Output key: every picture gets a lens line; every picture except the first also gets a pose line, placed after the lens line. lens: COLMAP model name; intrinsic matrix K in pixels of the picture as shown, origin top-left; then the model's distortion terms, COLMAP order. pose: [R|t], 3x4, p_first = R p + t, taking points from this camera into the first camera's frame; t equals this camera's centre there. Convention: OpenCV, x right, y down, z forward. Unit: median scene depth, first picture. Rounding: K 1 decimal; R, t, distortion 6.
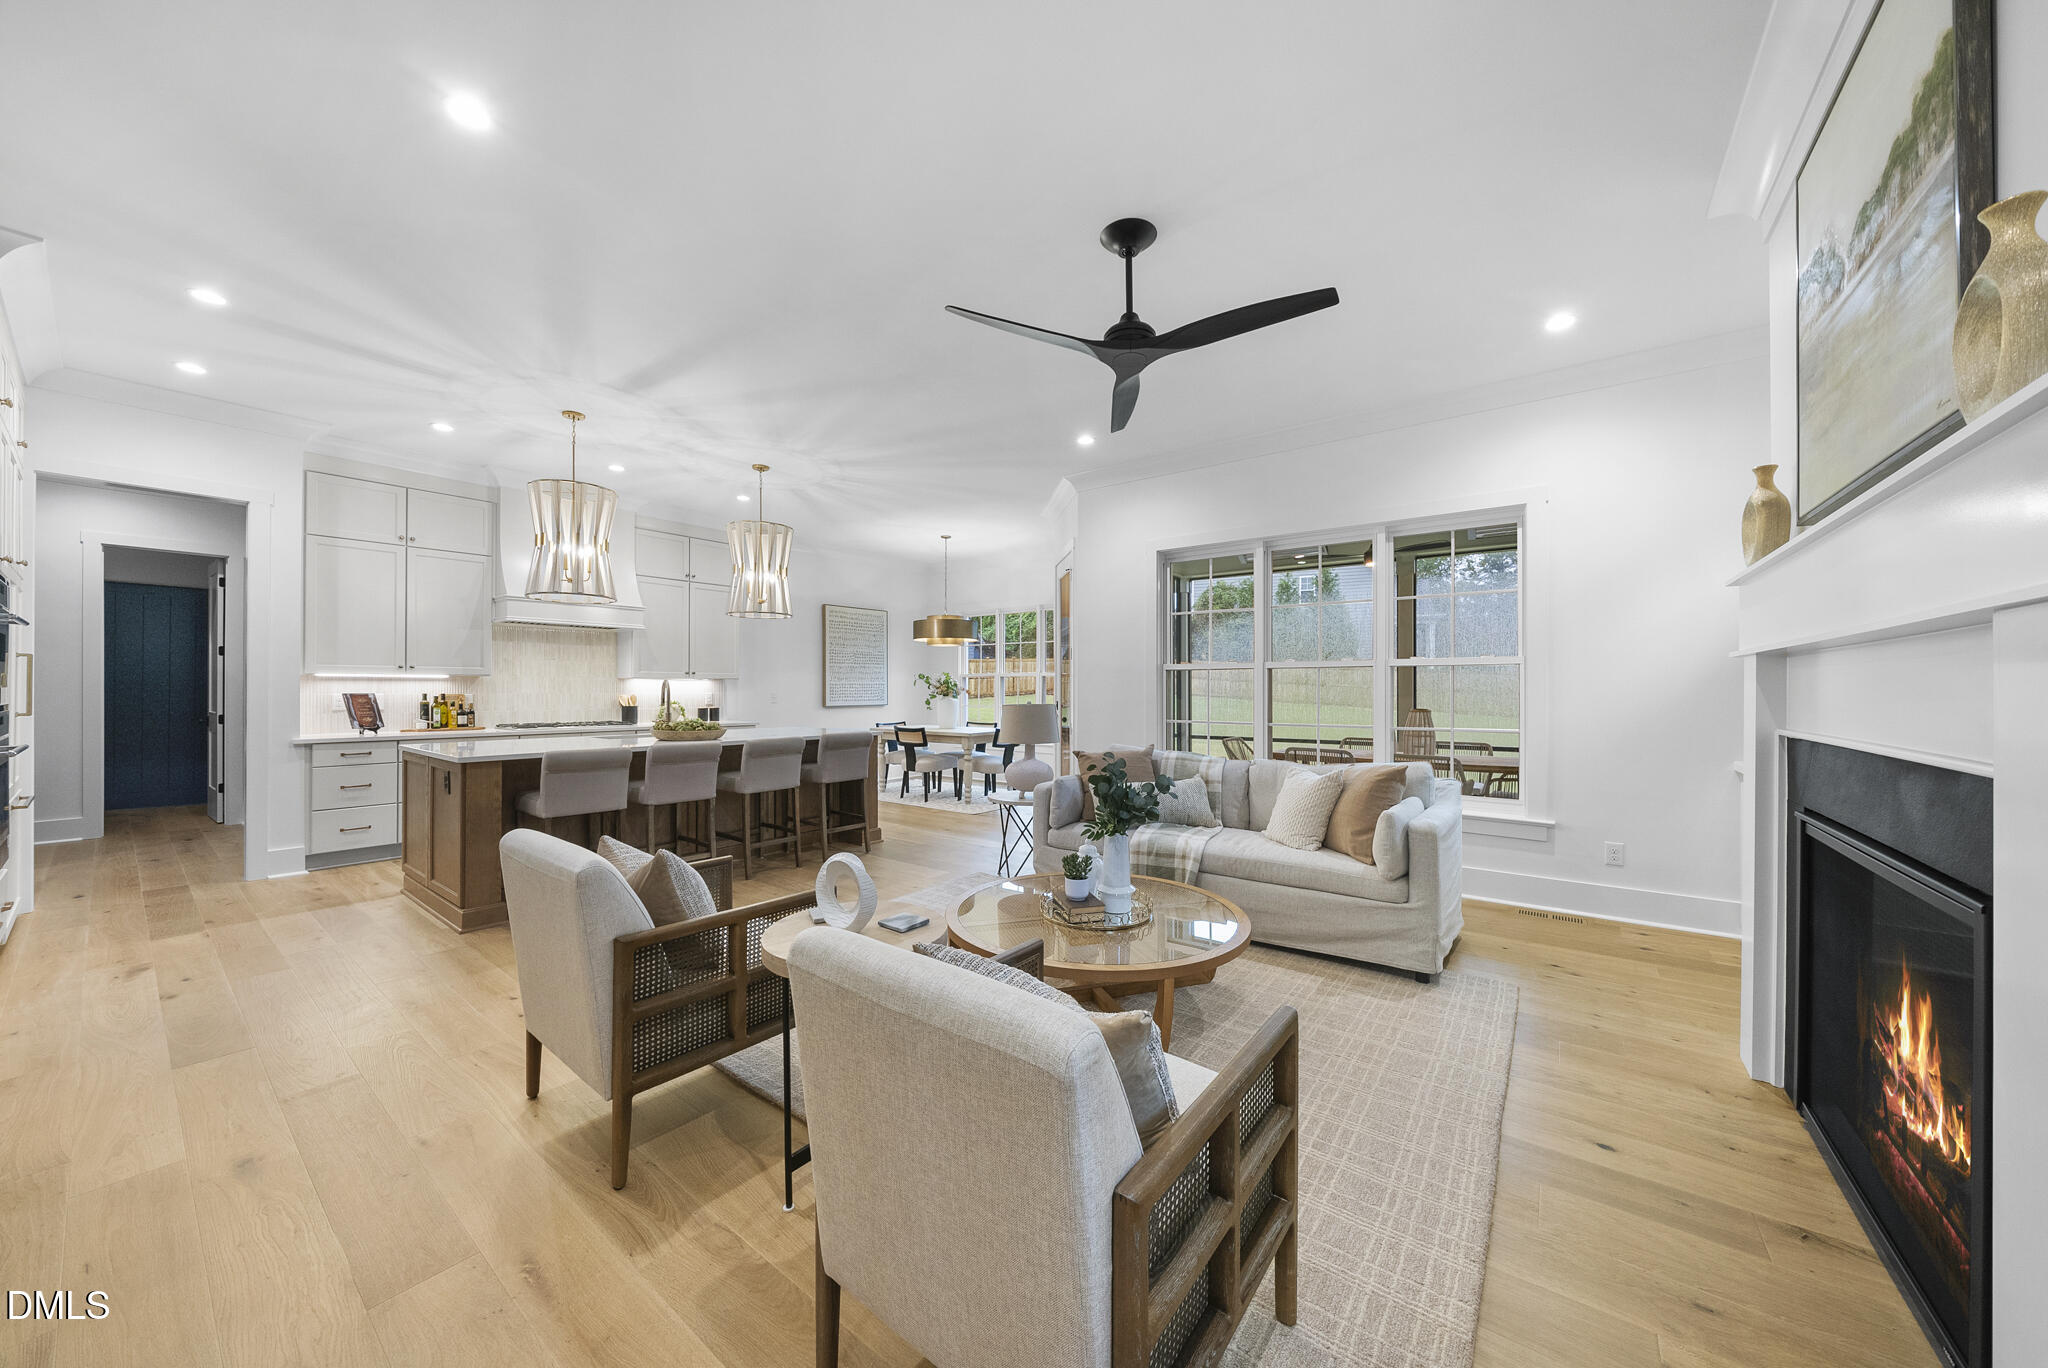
lens RADIAL K [[701.4, 0, 1019.8], [0, 701.4, 690.1], [0, 0, 1]] dist [-0.005827, 0.000067]
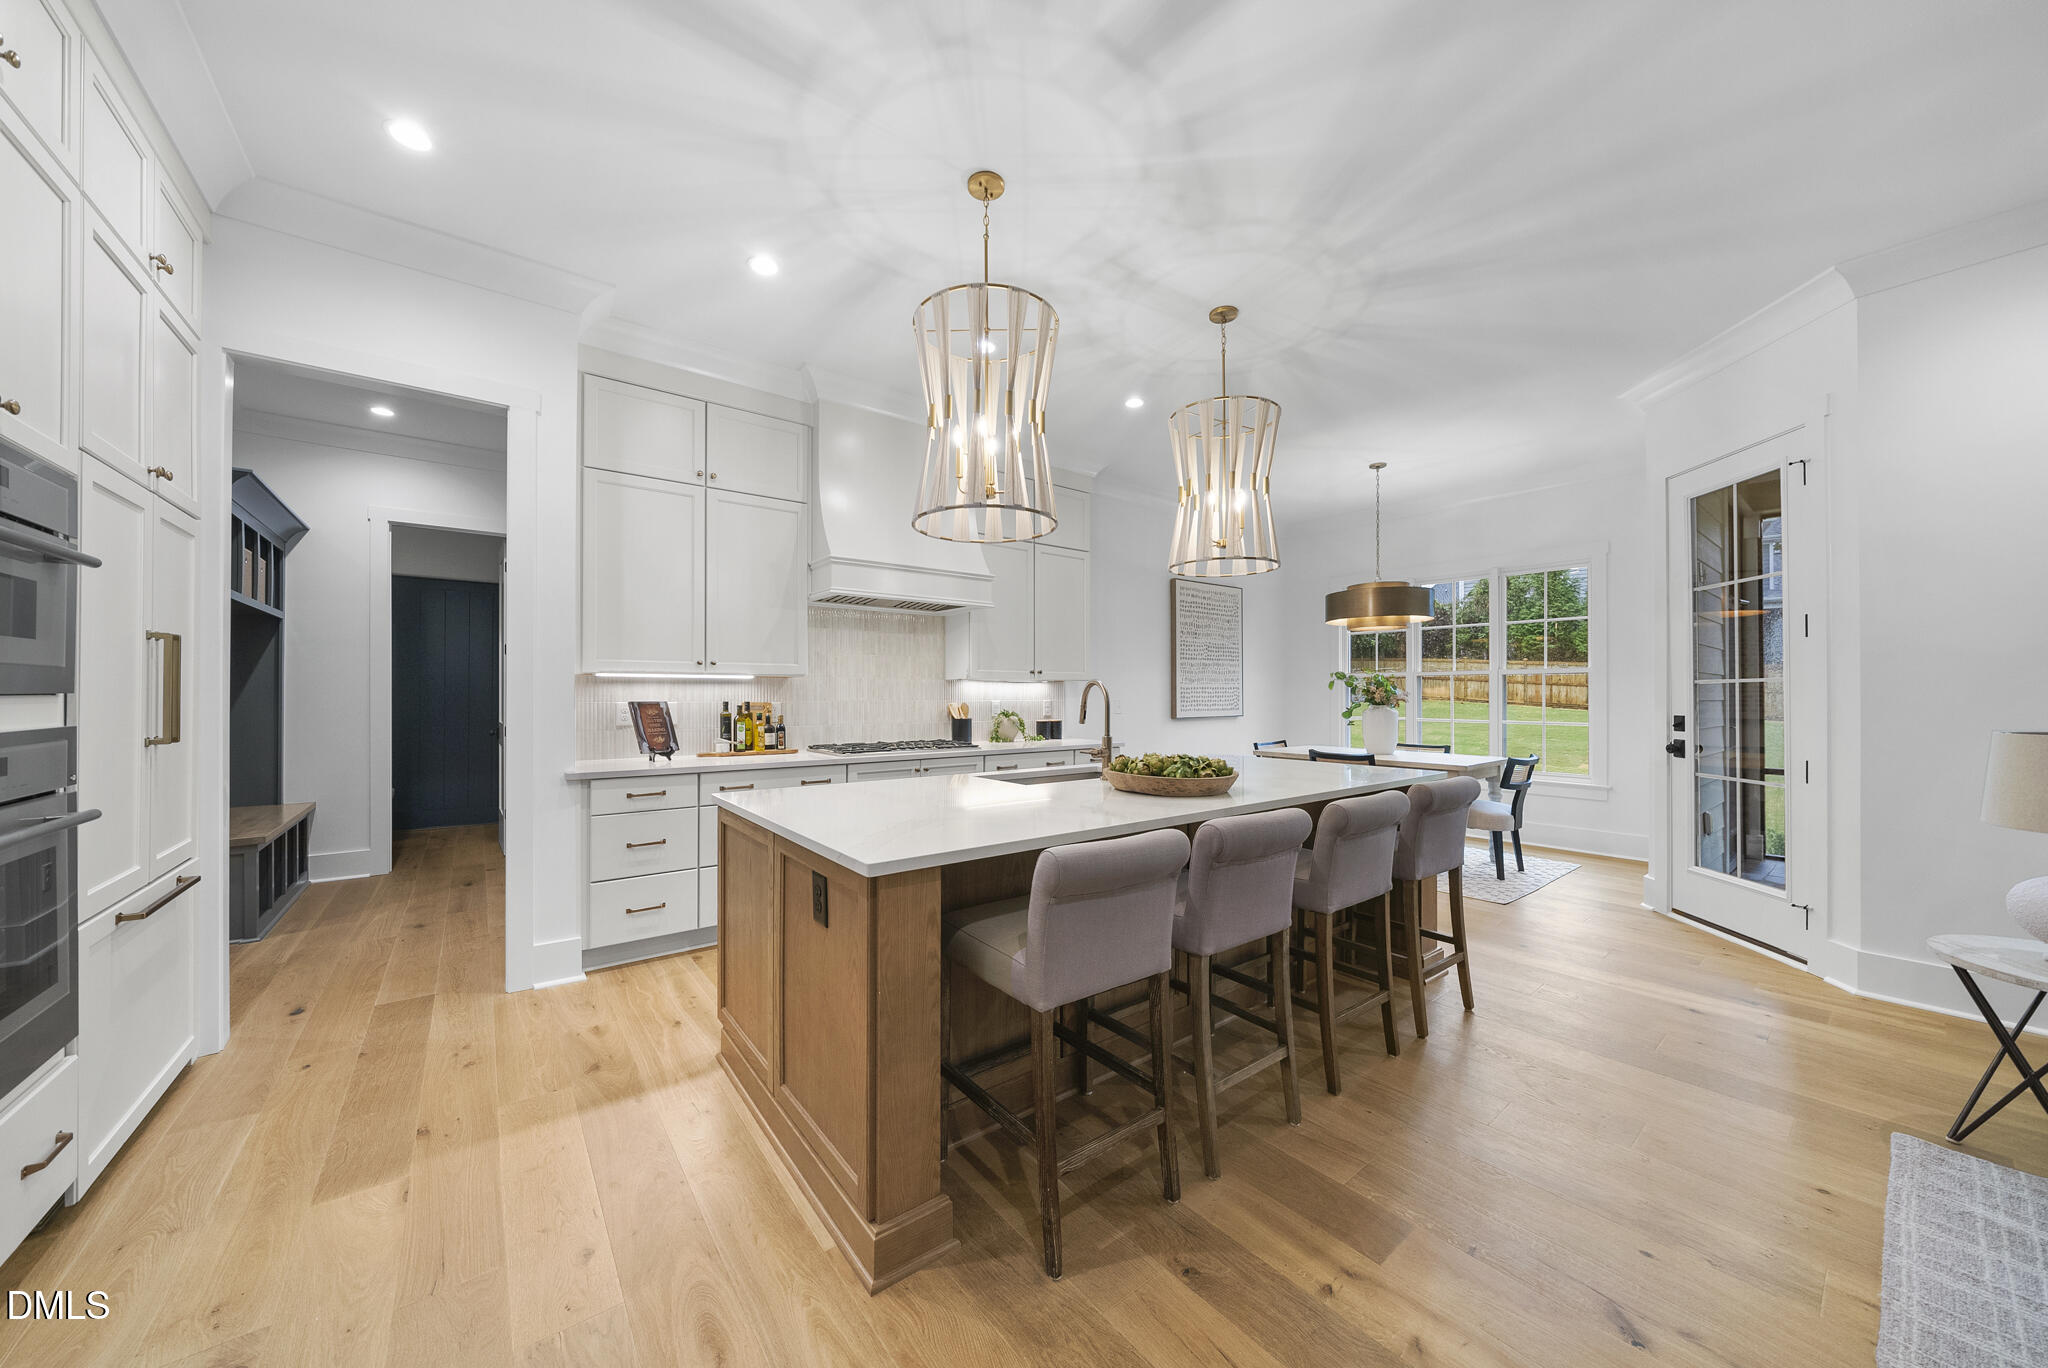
lens RADIAL K [[701.4, 0, 1019.8], [0, 701.4, 690.1], [0, 0, 1]] dist [-0.005827, 0.000067]
pose [[0.966443, -0.002806, -0.256864, -0.390670], [0.001241, 0.999980, -0.006255, -0.001876], [0.256876, 0.005726, 0.966427, 0.400642]]
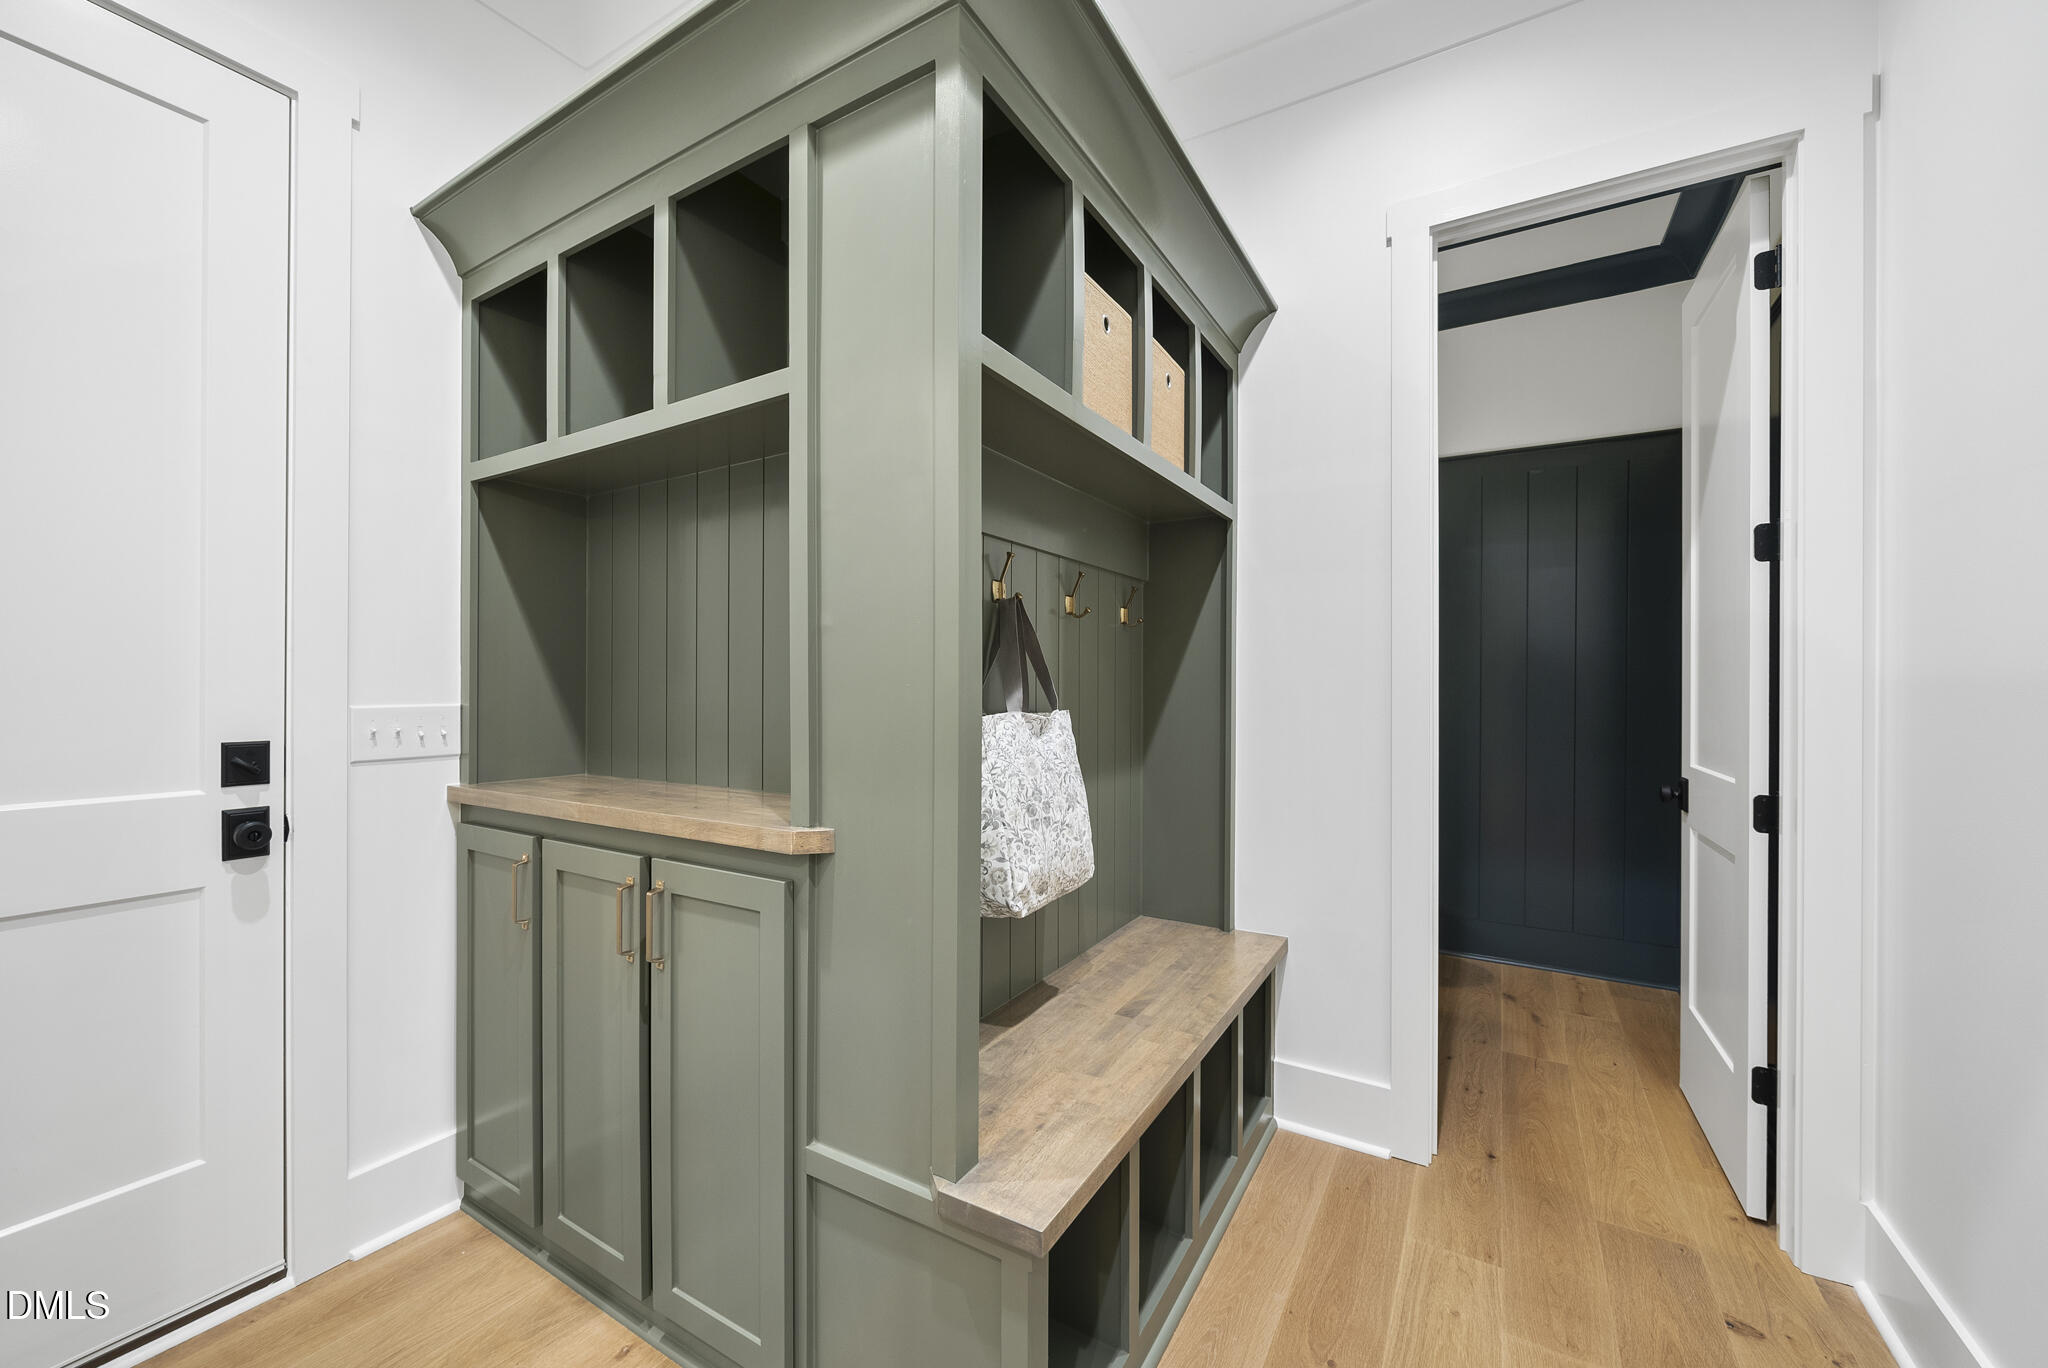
lens RADIAL K [[751.7, 0, 1024.0], [0, 751.7, 684.0], [0, 0, 1]] dist [-0.002132, -0.000325]
pose [[0.061762, -0.001430, -0.998090, -1.002495], [-0.004635, 0.999988, -0.001720, -0.003855], [0.998080, 0.004733, 0.061755, 0.804980]]
